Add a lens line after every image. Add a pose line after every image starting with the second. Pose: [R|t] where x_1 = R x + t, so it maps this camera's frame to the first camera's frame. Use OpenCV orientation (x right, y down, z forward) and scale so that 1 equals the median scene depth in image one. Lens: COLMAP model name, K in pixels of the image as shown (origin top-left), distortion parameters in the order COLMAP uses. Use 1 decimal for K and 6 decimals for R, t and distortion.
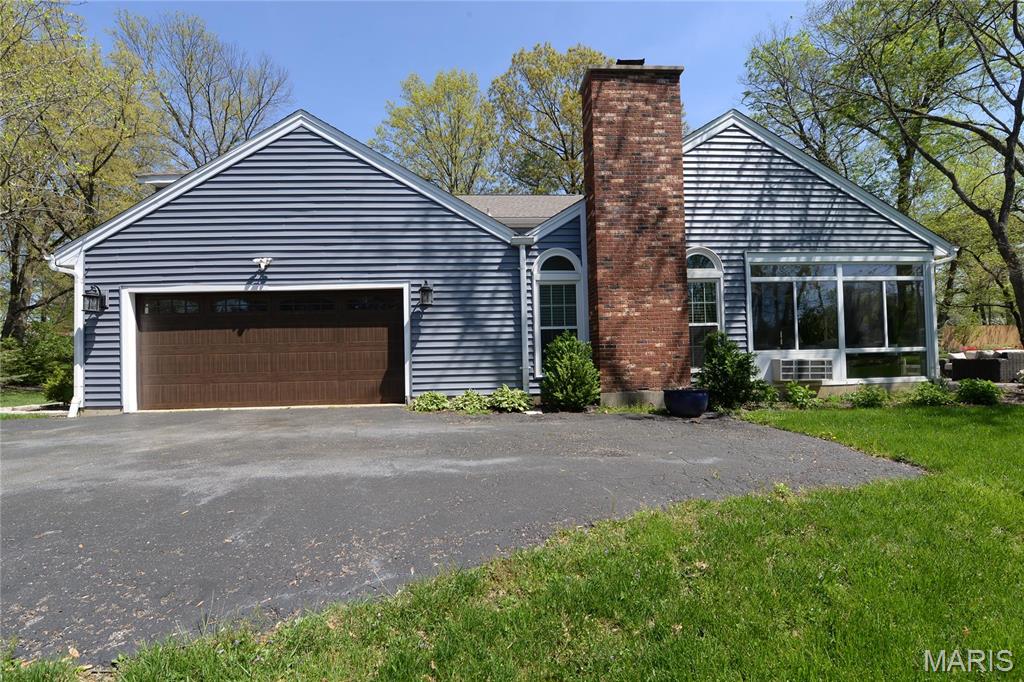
lens RADIAL K [[408.0, 0, 512.6], [0, 408.0, 339.1], [0, 0, 1]] dist [-0.014825, 0.000207]
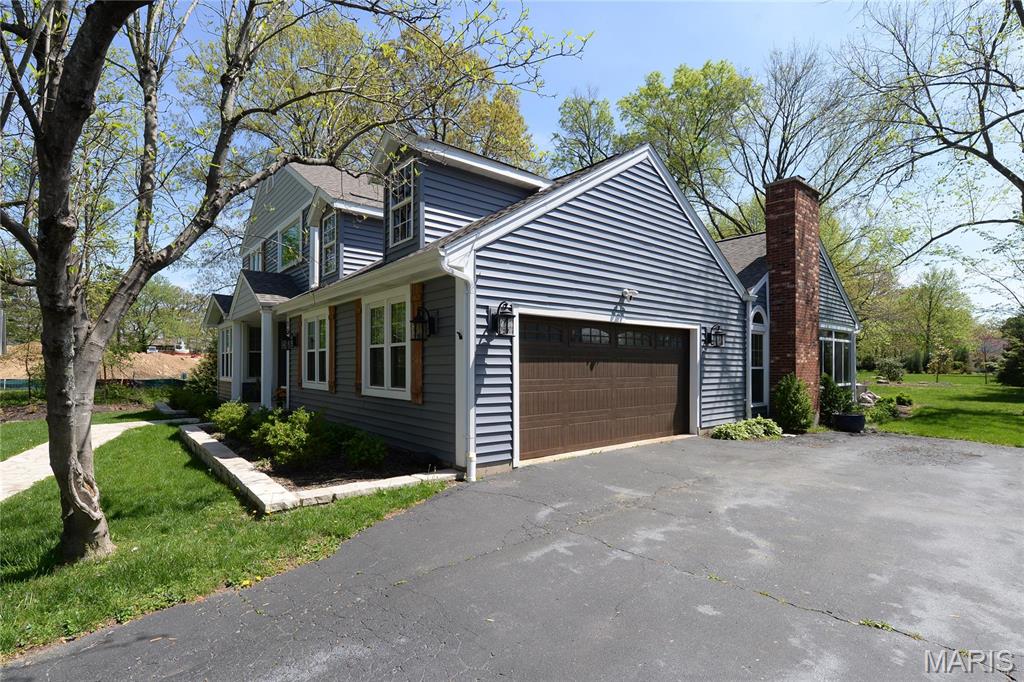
lens RADIAL K [[489.7, 0, 524.8], [0, 489.7, 376.3], [0, 0, 1]] dist [0.002884, 0.000077]
pose [[0.794868, 0.008990, 0.606715, -1.458502], [-0.011296, 0.999936, -0.000017, 0.007161], [-0.606677, -0.006840, 0.794919, 0.226241]]
